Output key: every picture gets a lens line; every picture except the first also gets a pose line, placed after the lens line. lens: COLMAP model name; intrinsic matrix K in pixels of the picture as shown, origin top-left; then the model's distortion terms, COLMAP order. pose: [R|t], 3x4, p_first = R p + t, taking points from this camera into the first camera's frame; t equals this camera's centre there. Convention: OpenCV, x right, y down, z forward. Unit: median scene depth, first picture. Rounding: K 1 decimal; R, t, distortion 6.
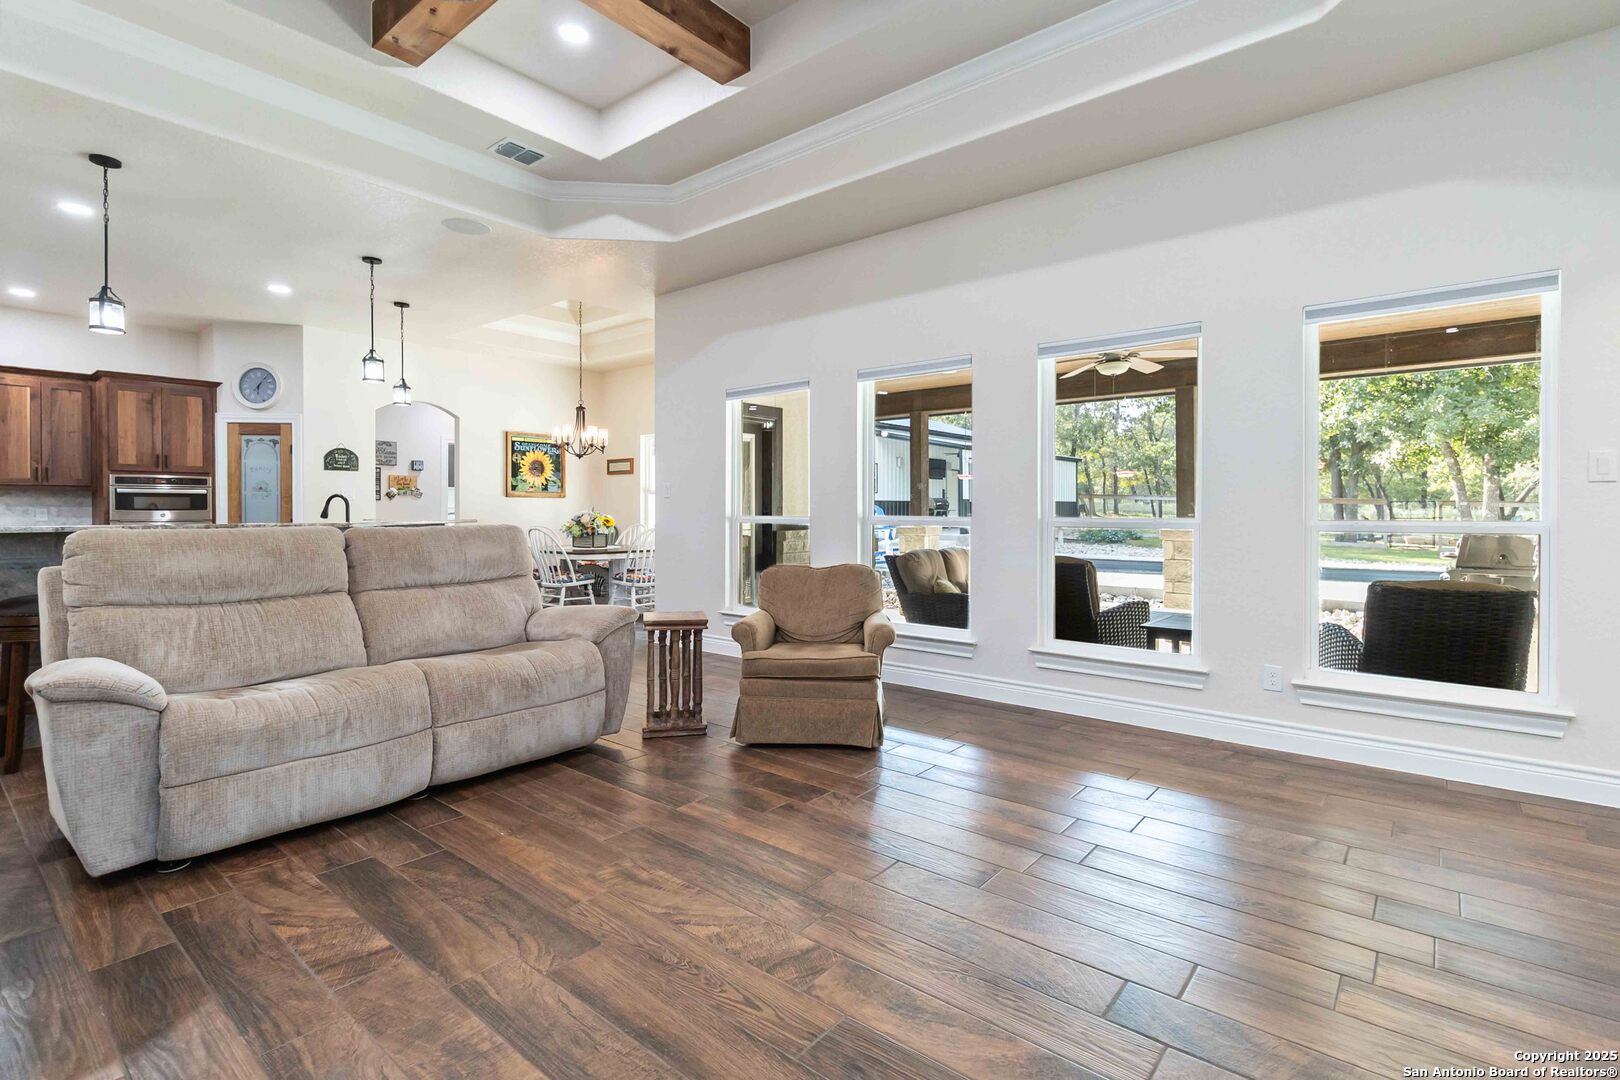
lens RADIAL K [[762.9, 0, 818.2], [0, 762.9, 515.2], [0, 0, 1]] dist [0.005270, -0.000284]
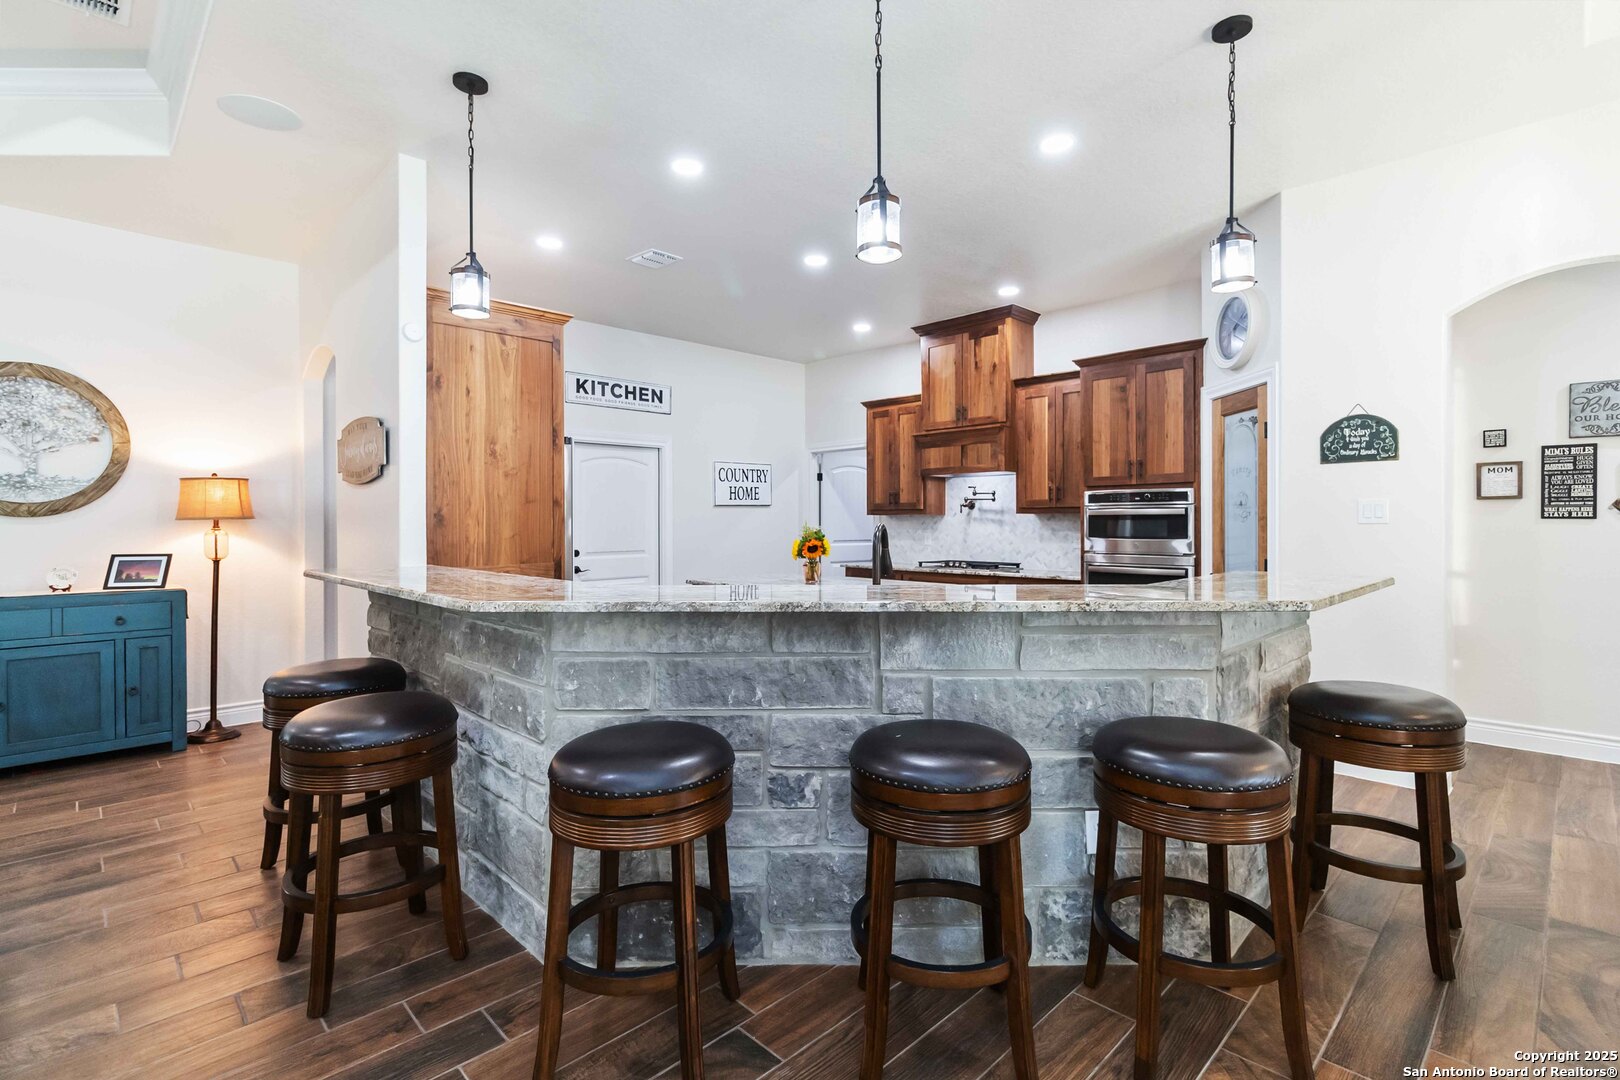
lens RADIAL K [[762.9, 0, 818.2], [0, 762.9, 515.2], [0, 0, 1]] dist [0.005270, -0.000284]
pose [[-0.096418, -0.006085, -0.995322, -0.128276], [-0.002811, 0.999979, -0.005841, -0.023683], [0.995337, 0.002235, -0.096433, 0.791036]]
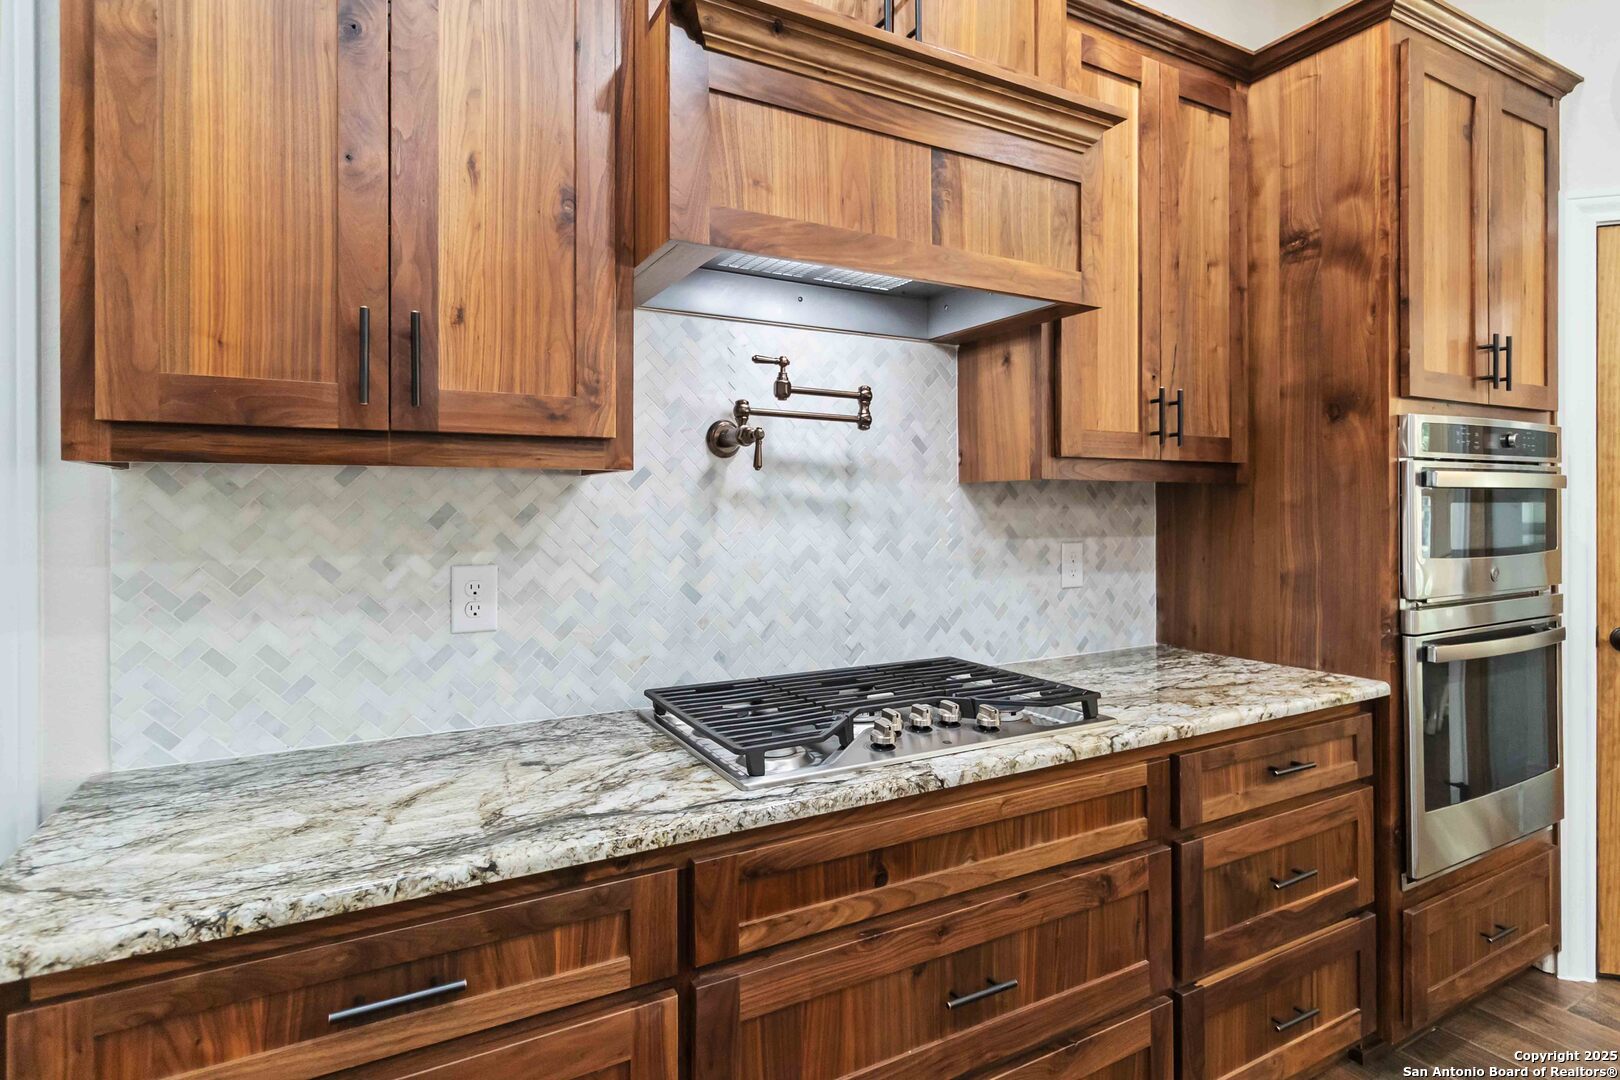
lens RADIAL K [[857.6, 0, 810.8], [0, 857.6, 507.0], [0, 0, 1]] dist [-0.000565, -0.000041]
pose [[0.932410, -0.000867, -0.361401, -0.987532], [-0.000507, 0.999993, -0.003707, -0.021387], [0.361402, 0.003640, 0.932403, 0.663105]]
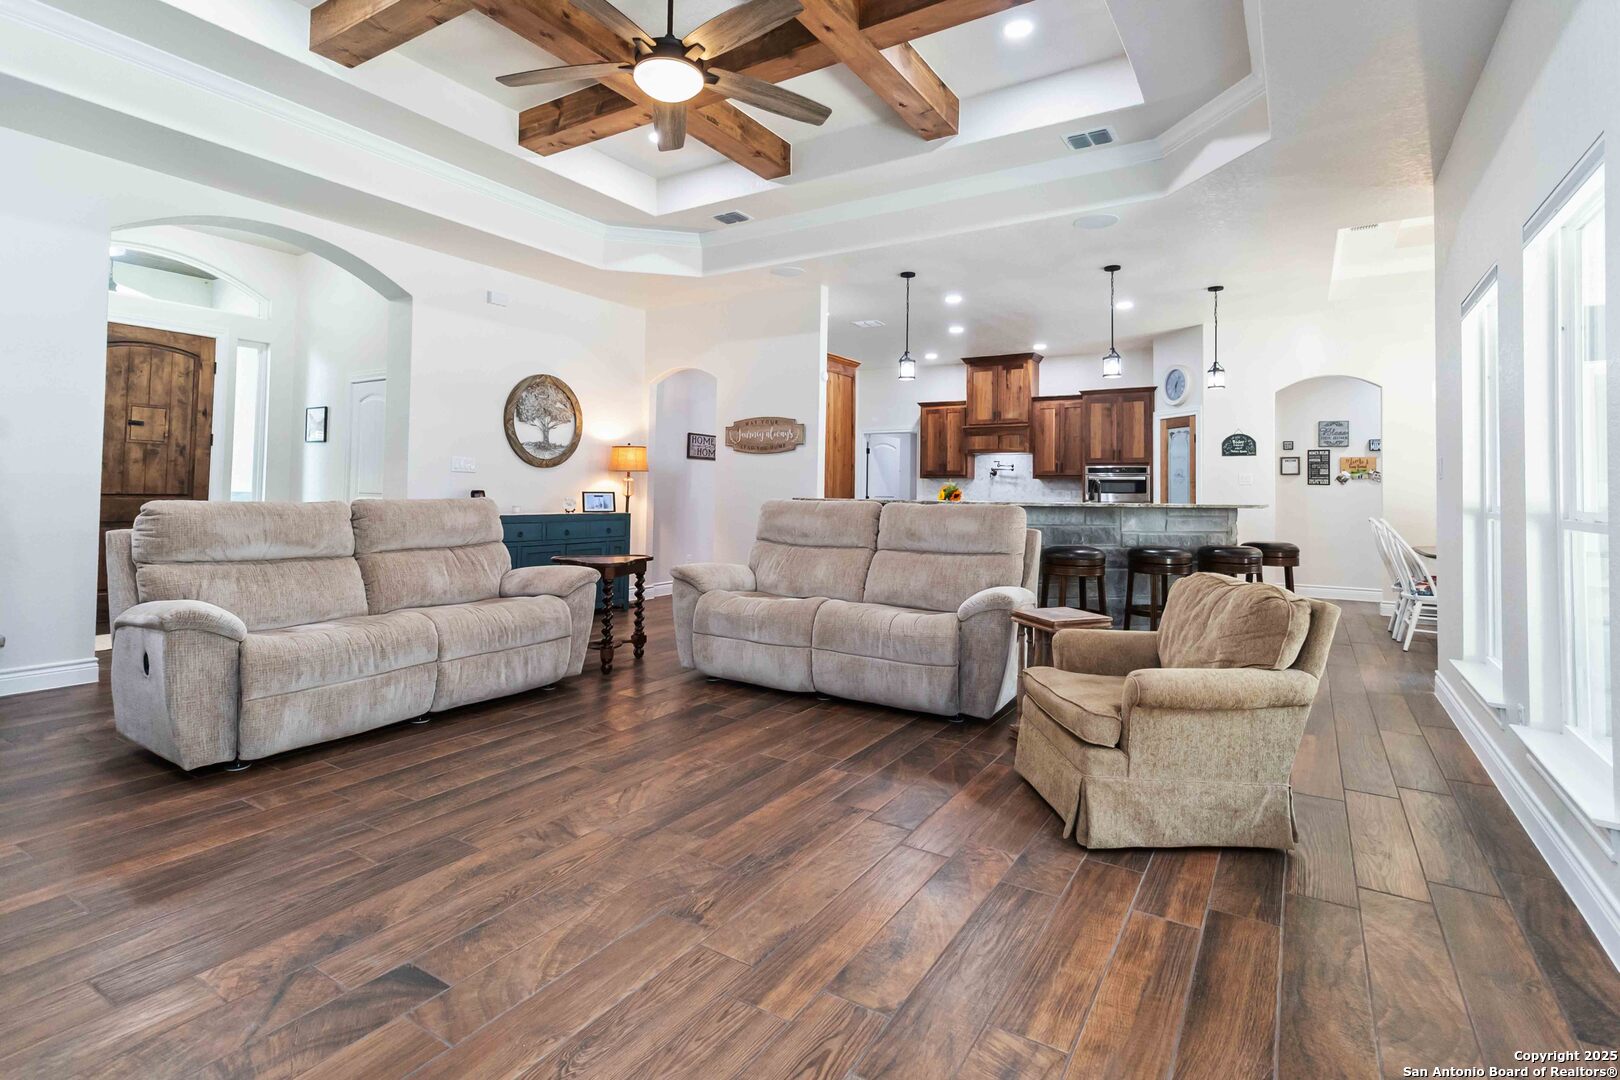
lens RADIAL K [[779.3, 0, 813.0], [0, 779.3, 462.4], [0, 0, 1]] dist [0.003620, 0.000085]
pose [[0.131041, -0.032780, -0.990835, 0.371282], [-0.019157, 0.999183, -0.035589, -0.002014], [0.991192, 0.023645, 0.130306, 0.335760]]
